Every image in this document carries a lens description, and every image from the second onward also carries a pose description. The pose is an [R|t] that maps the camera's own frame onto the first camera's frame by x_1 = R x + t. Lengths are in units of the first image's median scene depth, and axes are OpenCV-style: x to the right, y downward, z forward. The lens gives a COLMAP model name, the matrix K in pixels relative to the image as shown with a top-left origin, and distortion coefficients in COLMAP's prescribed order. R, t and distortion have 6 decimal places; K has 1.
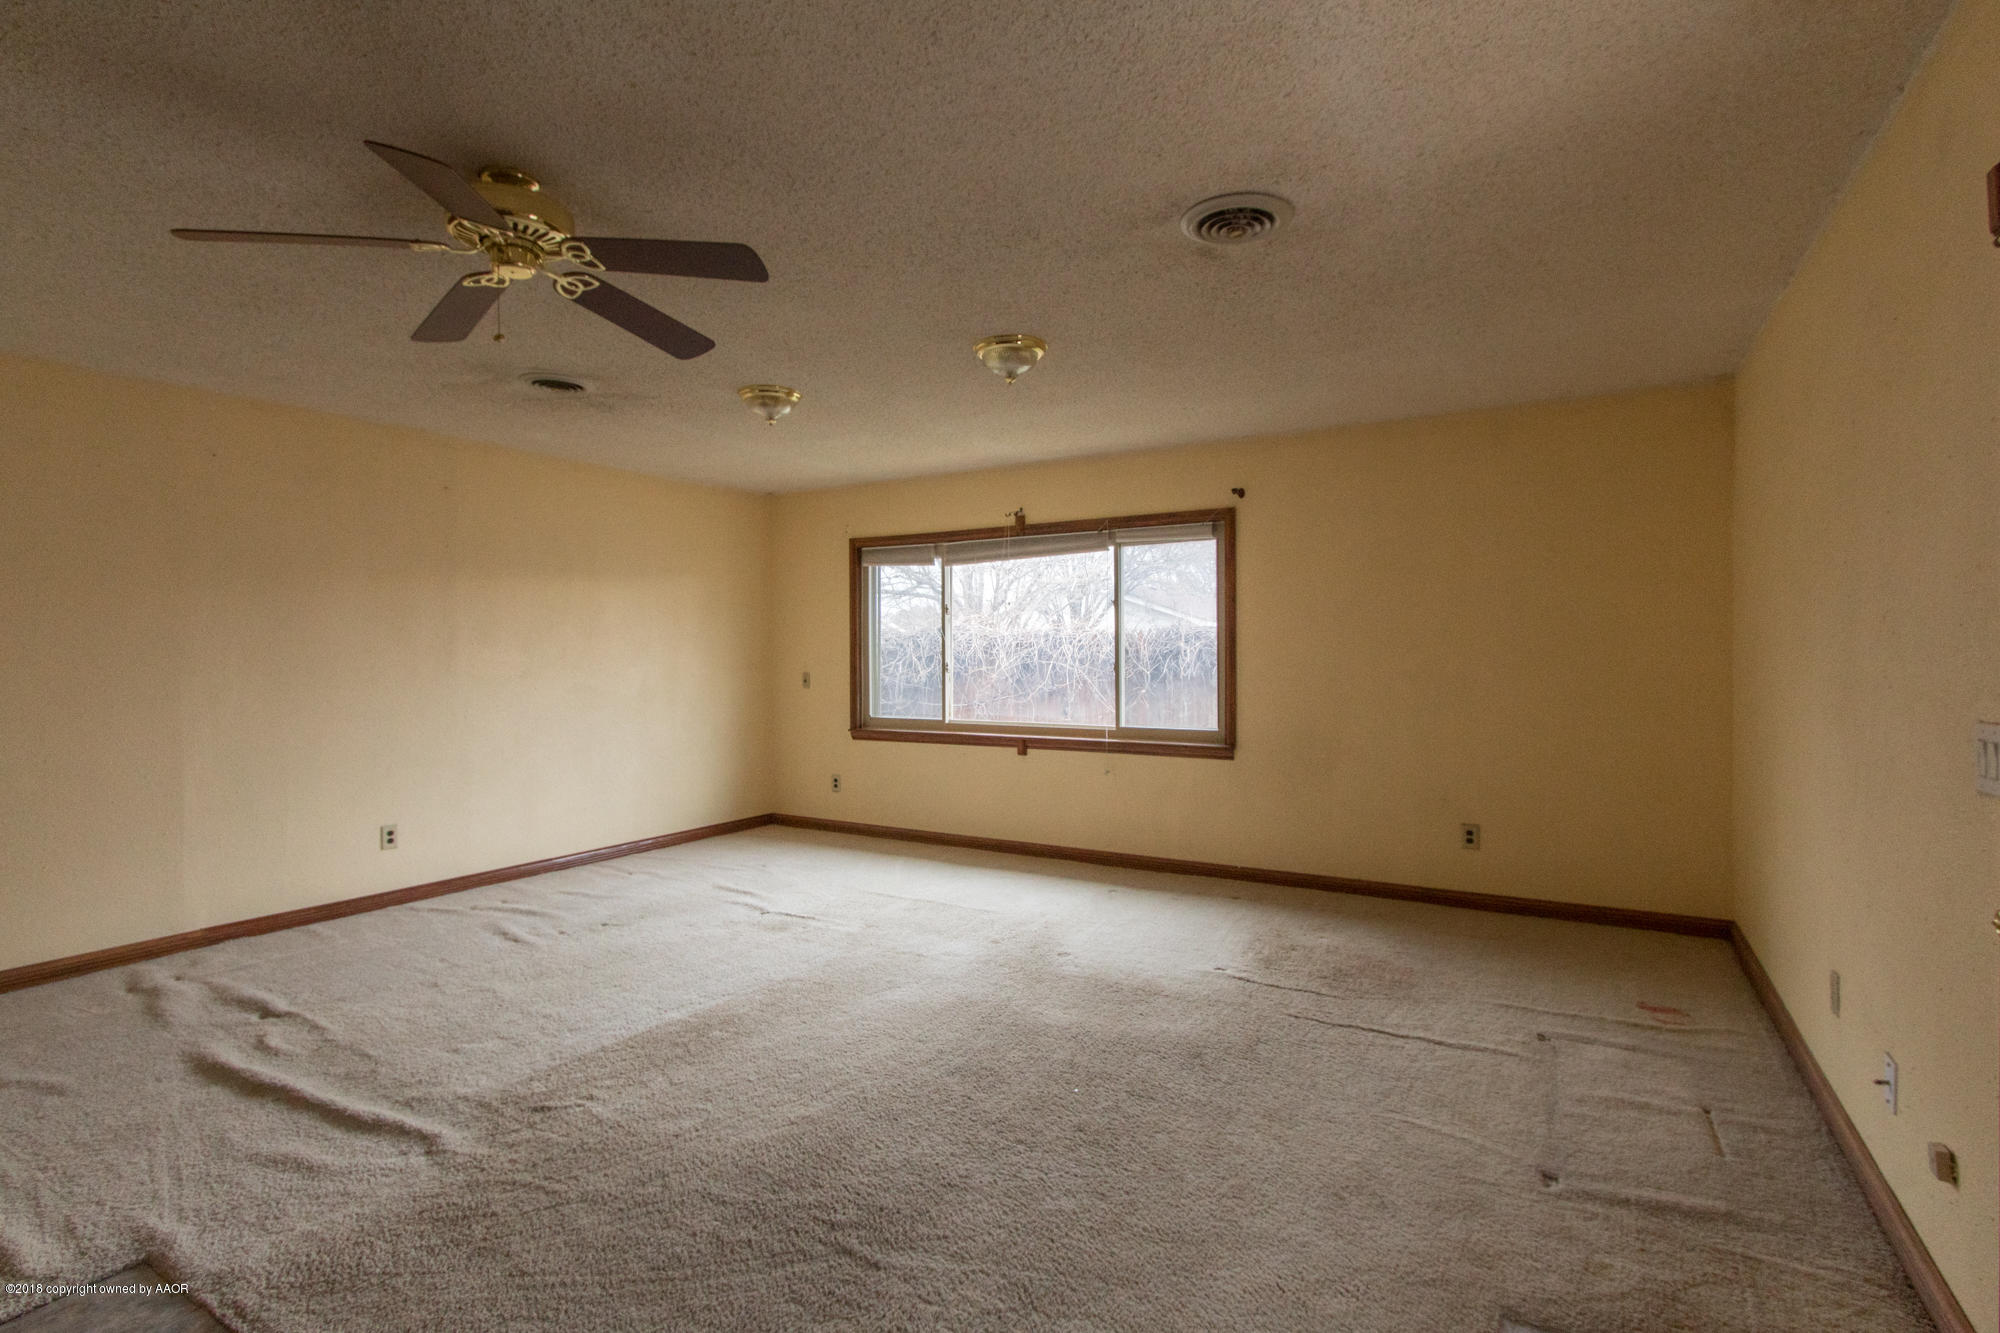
lens RADIAL K [[959.4, 0, 1000.0], [0, 959.4, 666.5], [0, 0, 1]] dist [0.000275, 0.000069]
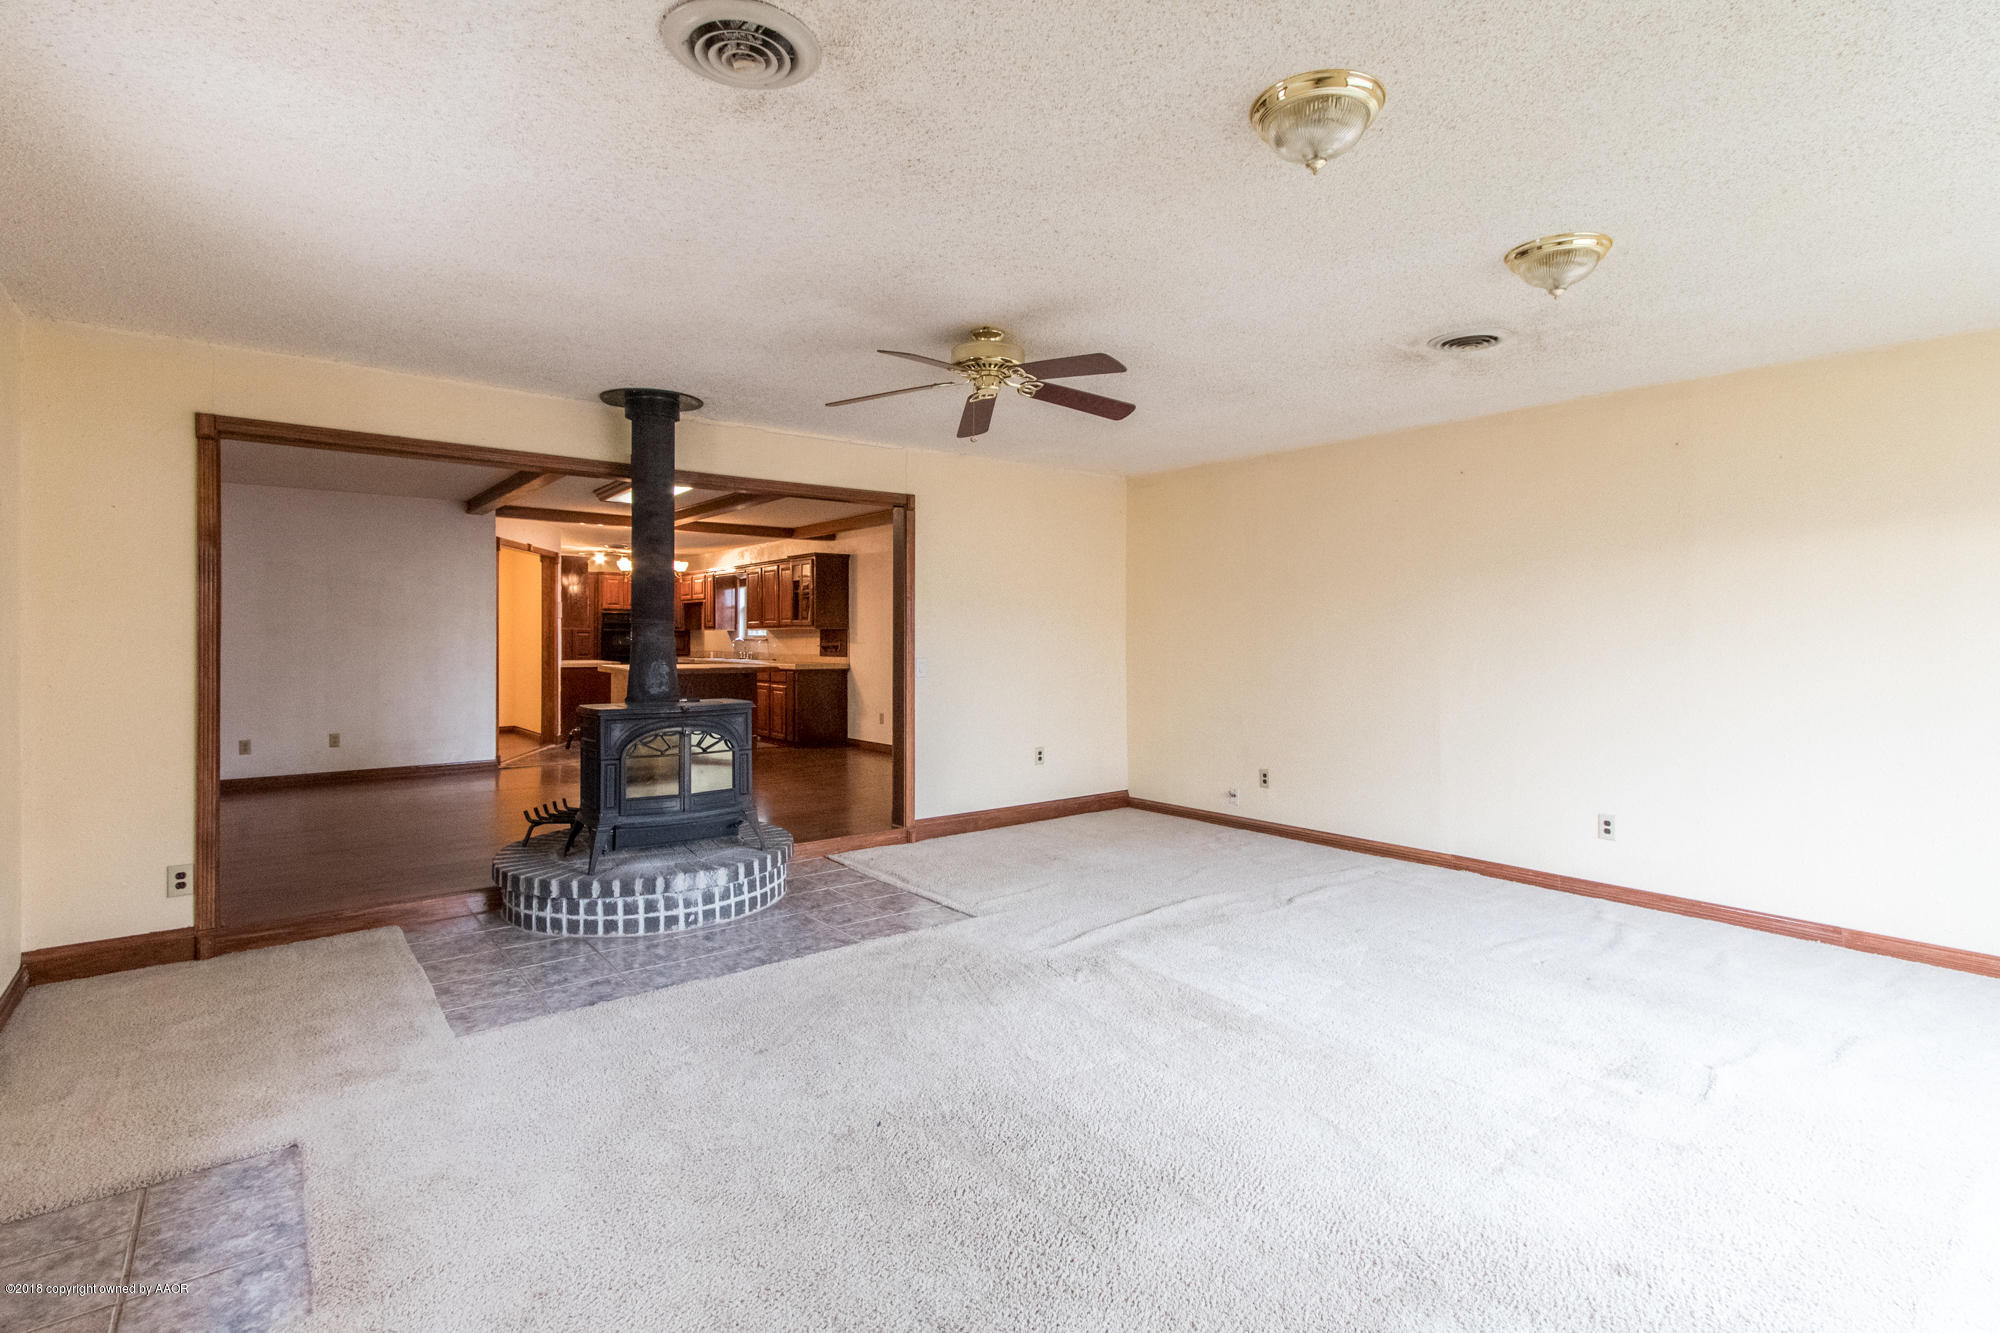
lens RADIAL K [[915.5, 0, 999.6], [0, 915.5, 633.6], [0, 0, 1]] dist [0.000614, -0.000415]
pose [[-0.335223, 0.003136, -0.942134, 0.575830], [-0.018886, 0.999771, 0.010047, -0.017739], [0.941949, 0.021162, -0.335087, 0.986523]]
